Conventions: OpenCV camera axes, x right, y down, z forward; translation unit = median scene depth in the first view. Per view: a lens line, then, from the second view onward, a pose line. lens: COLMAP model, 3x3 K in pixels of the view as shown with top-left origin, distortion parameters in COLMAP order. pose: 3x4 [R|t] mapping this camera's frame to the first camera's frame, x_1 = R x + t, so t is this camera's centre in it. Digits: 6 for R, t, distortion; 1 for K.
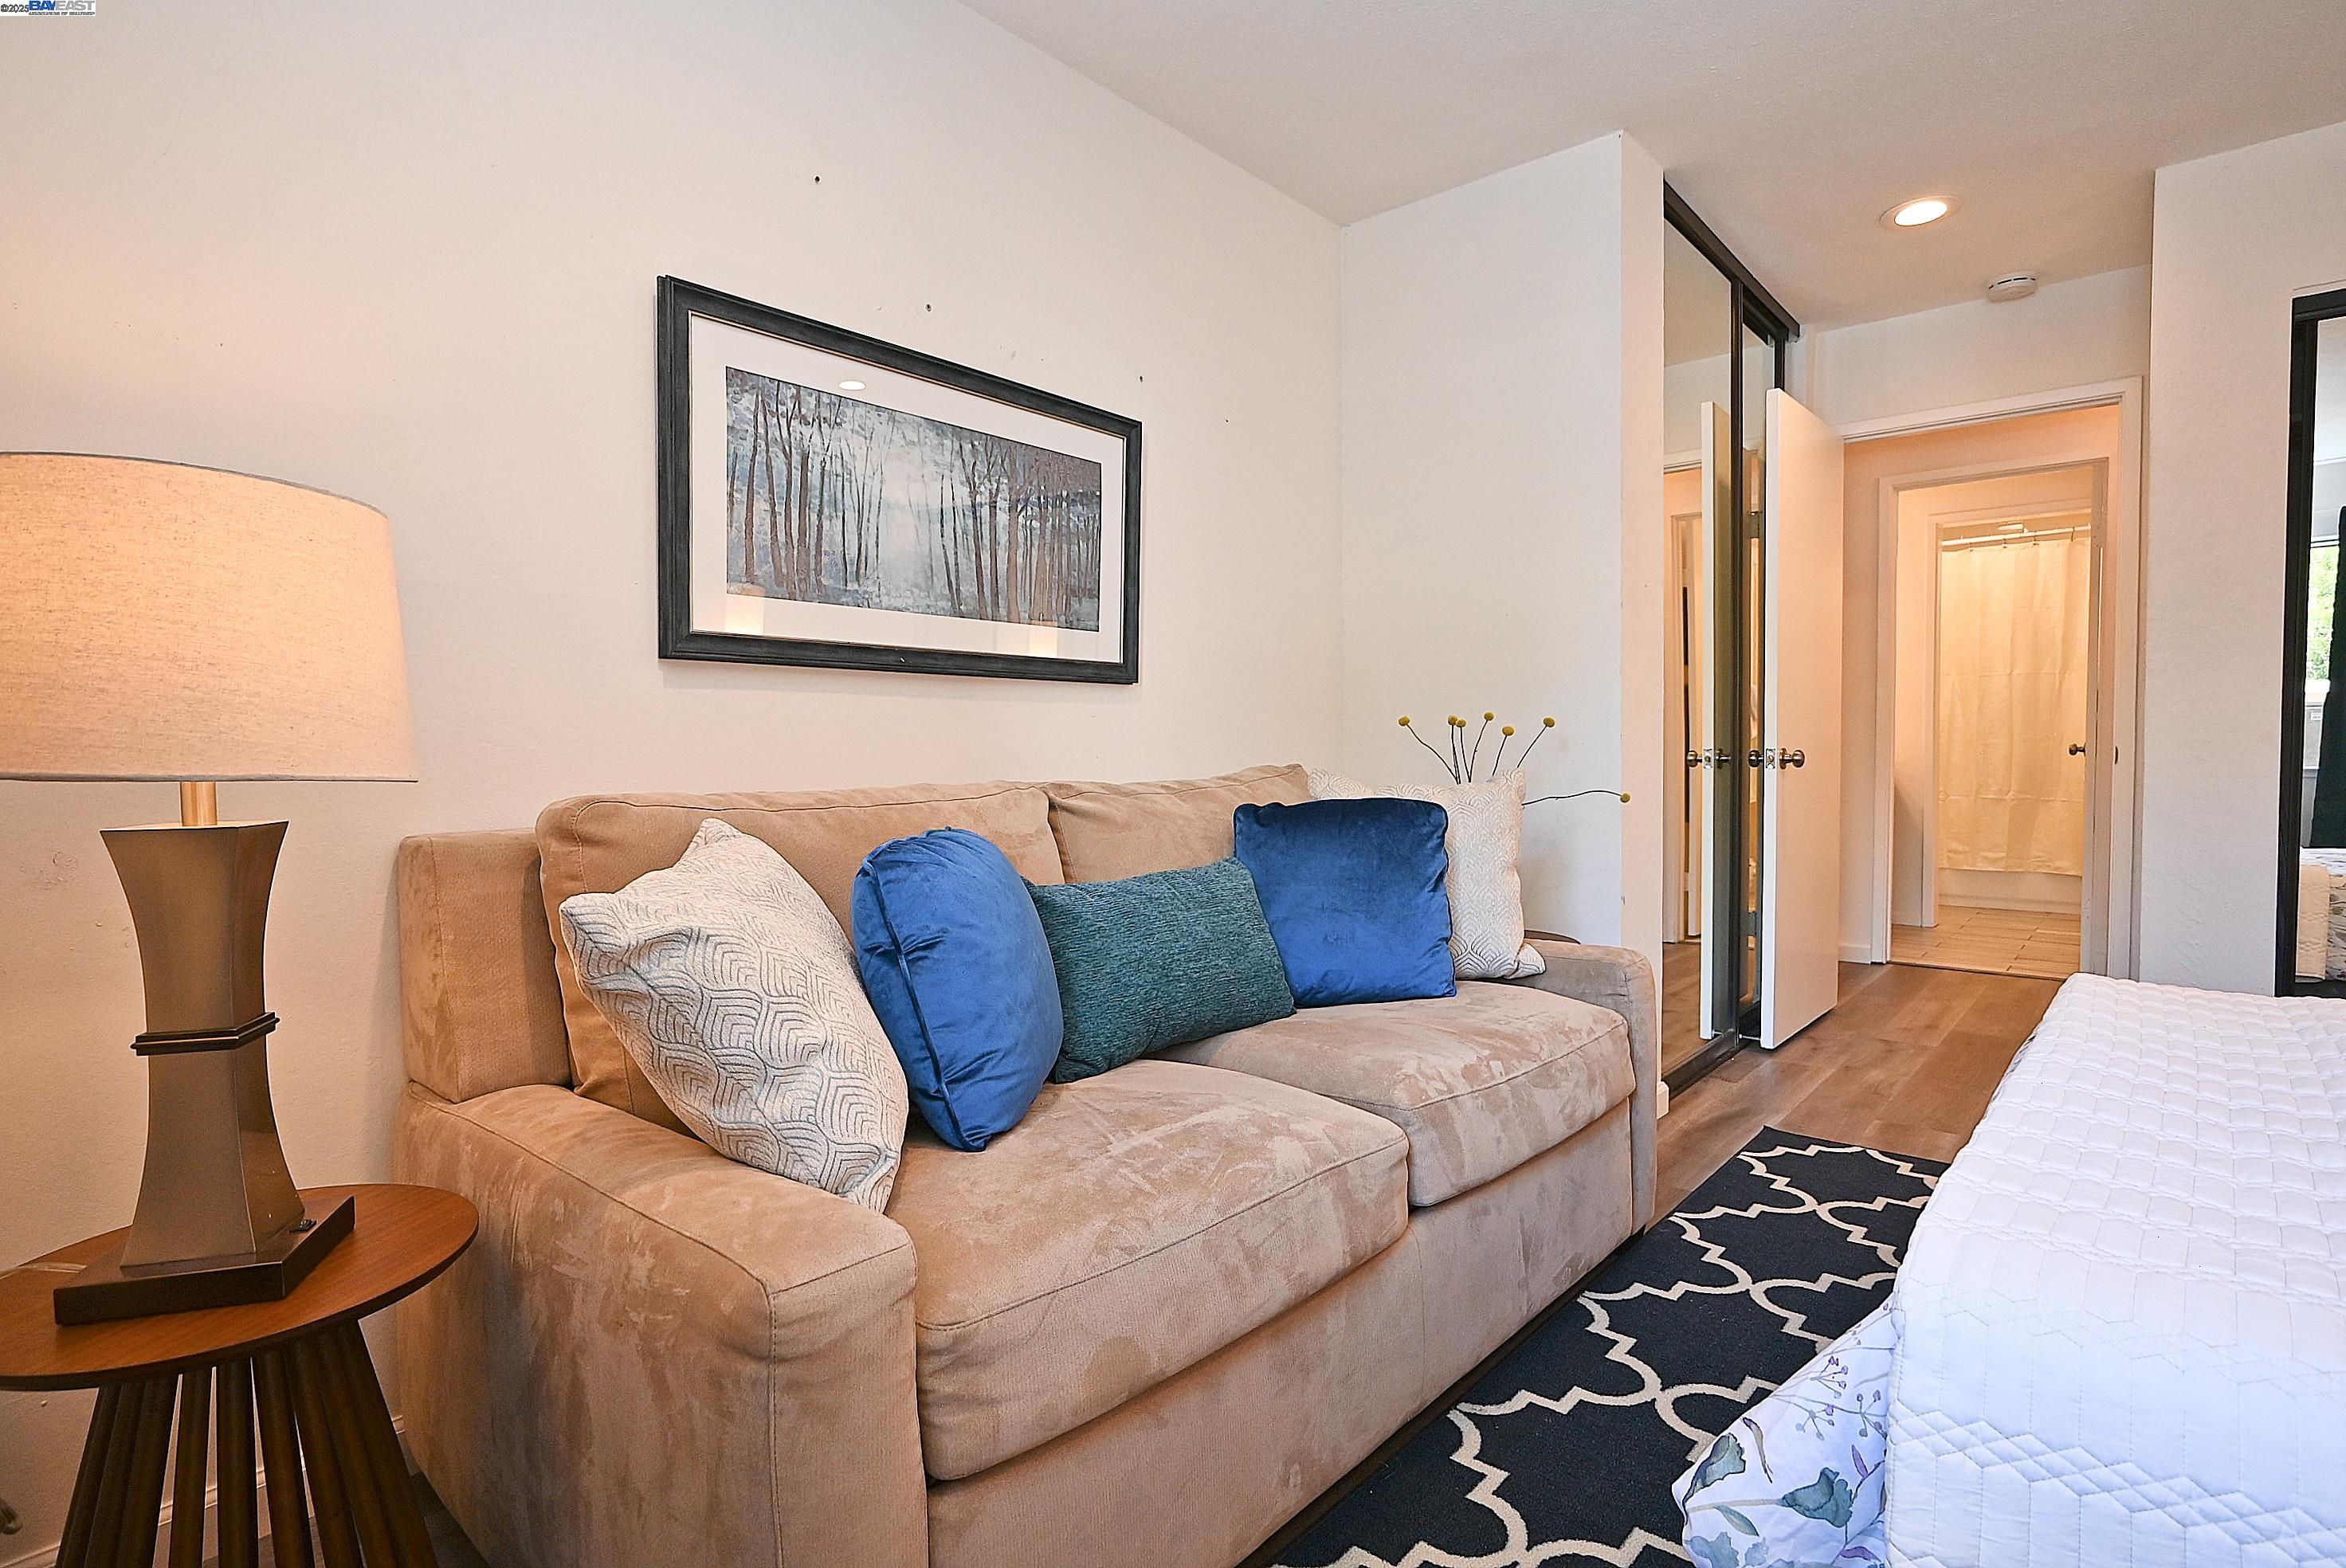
lens RADIAL K [[1166.0, 0, 1166.8], [0, 1166.0, 784.6], [0, 0, 1]] dist [-0.002048, 0.001038]
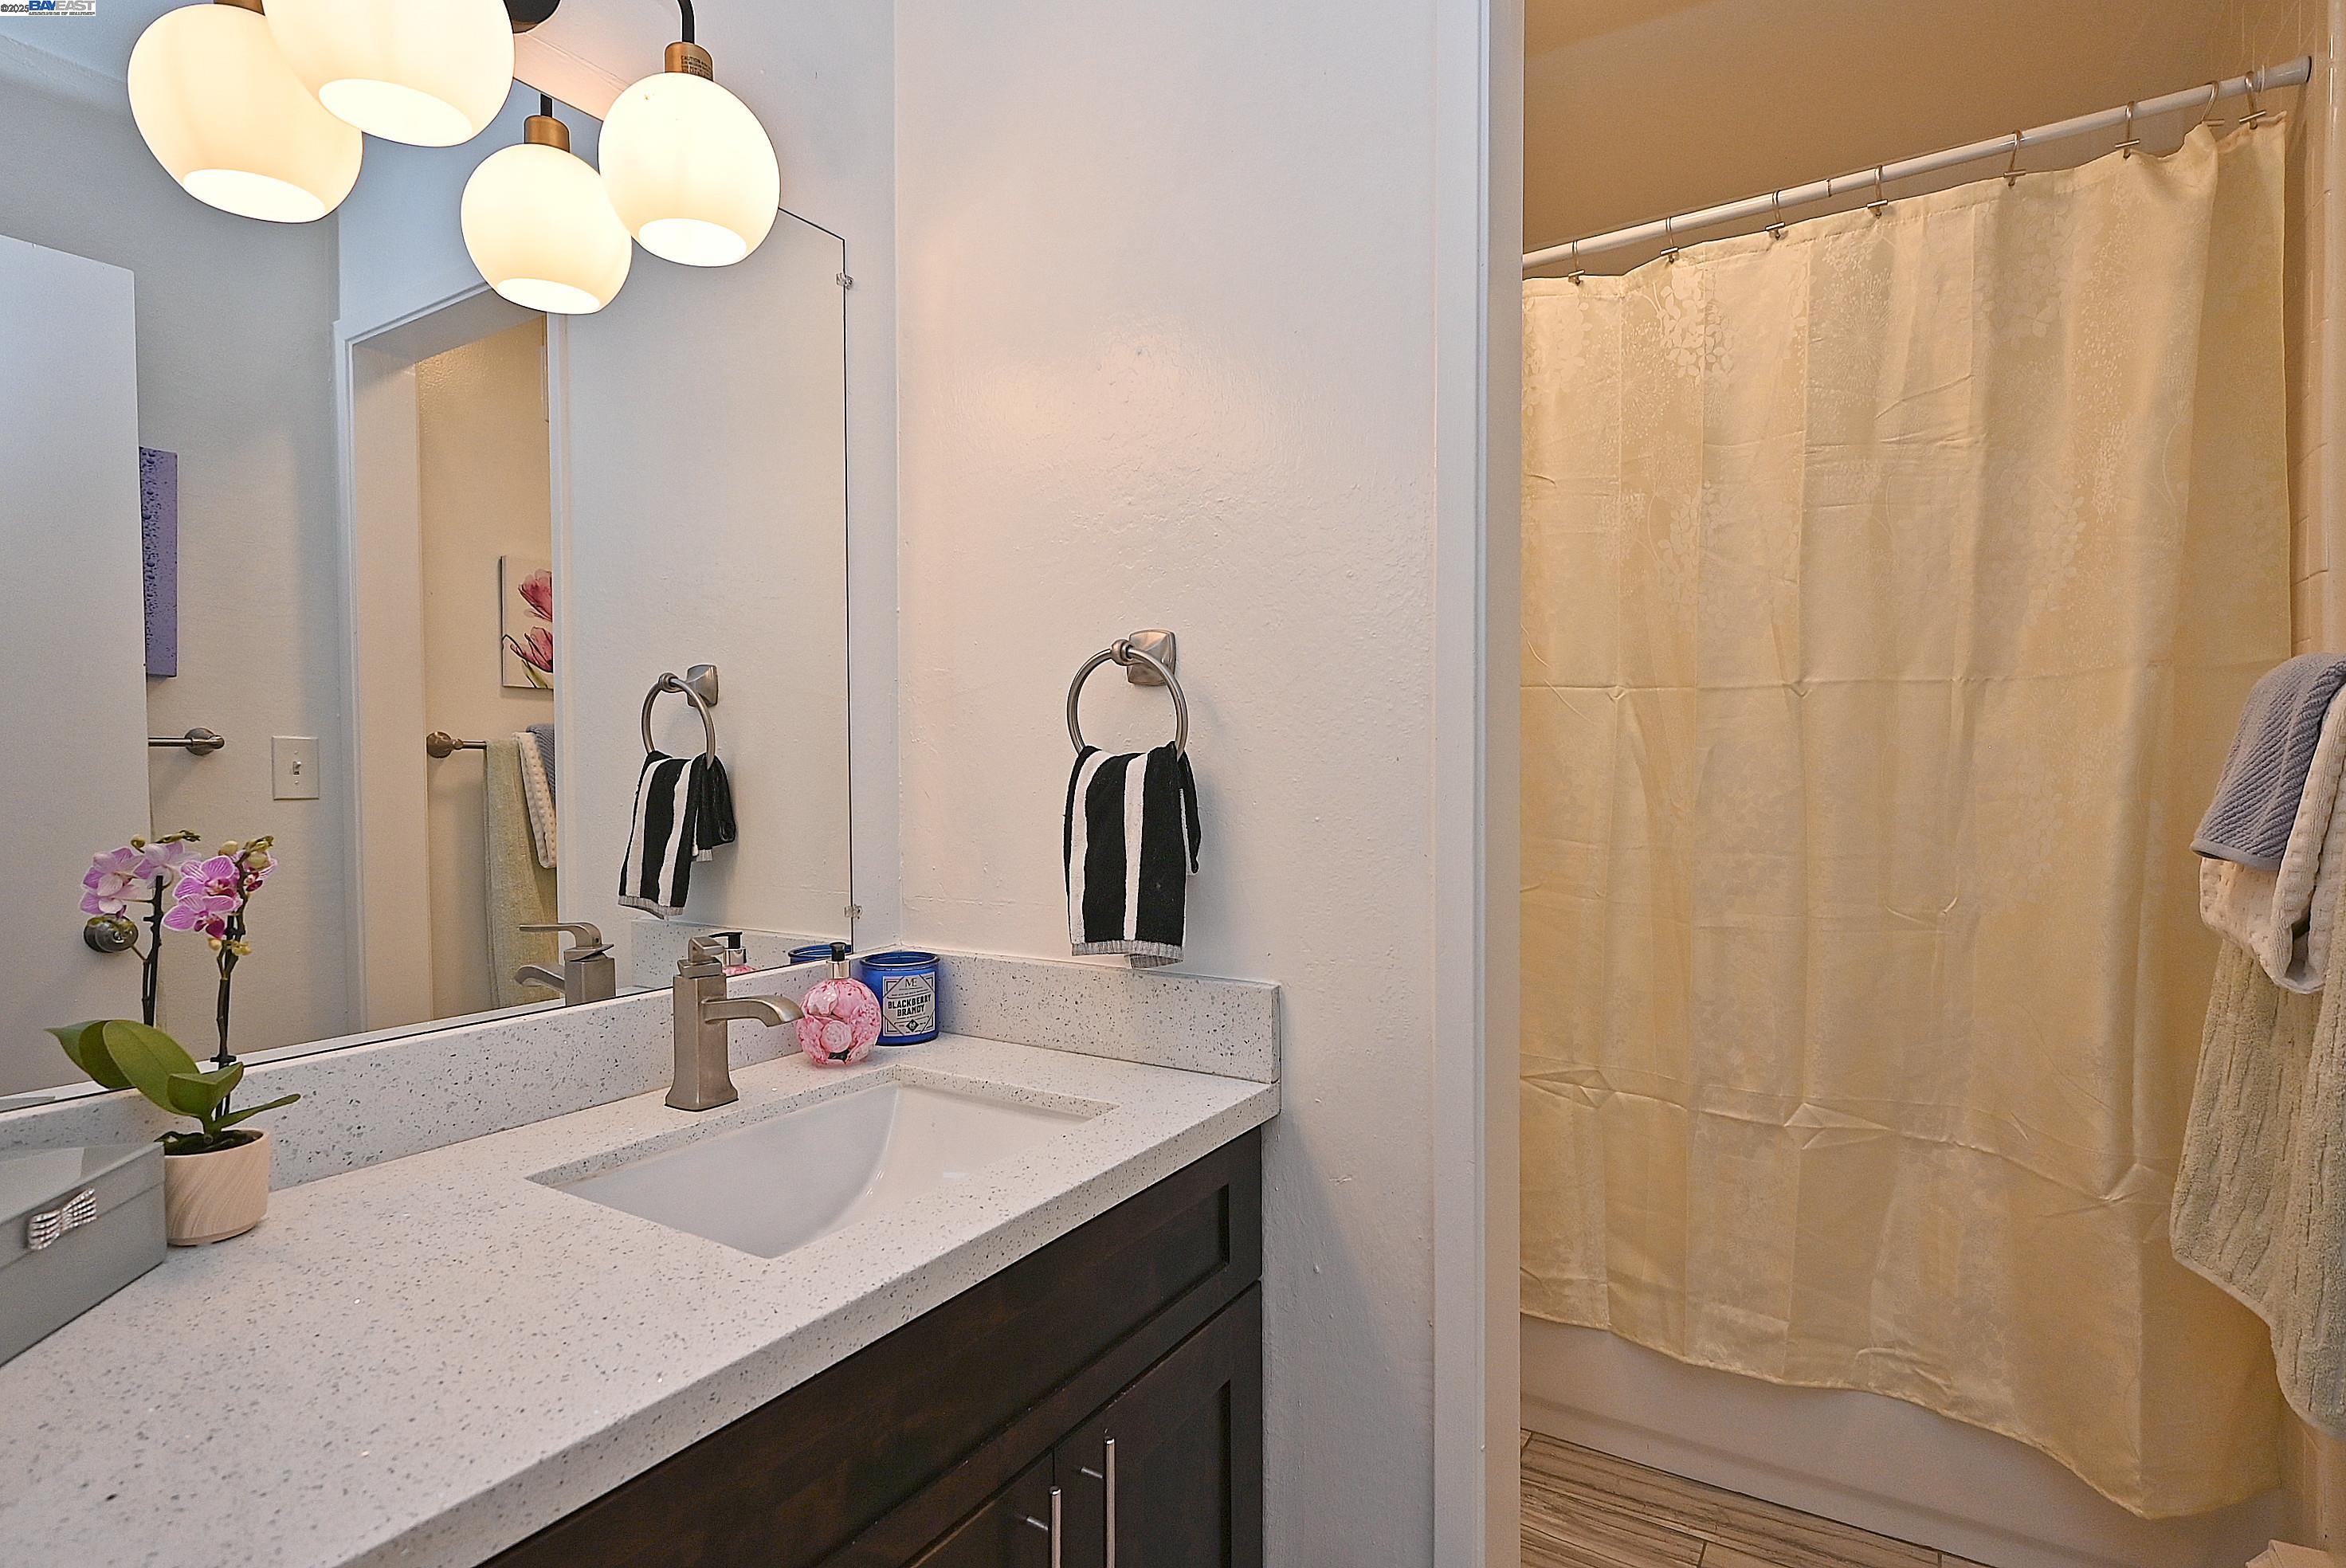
lens RADIAL K [[1166.0, 0, 1166.8], [0, 1166.0, 784.6], [0, 0, 1]] dist [-0.002048, 0.001038]
pose [[0.989529, 0.001725, 0.144325, 0.535080], [0.000162, 0.999915, -0.013063, -0.067095], [-0.144335, 0.012949, 0.989444, 0.747691]]
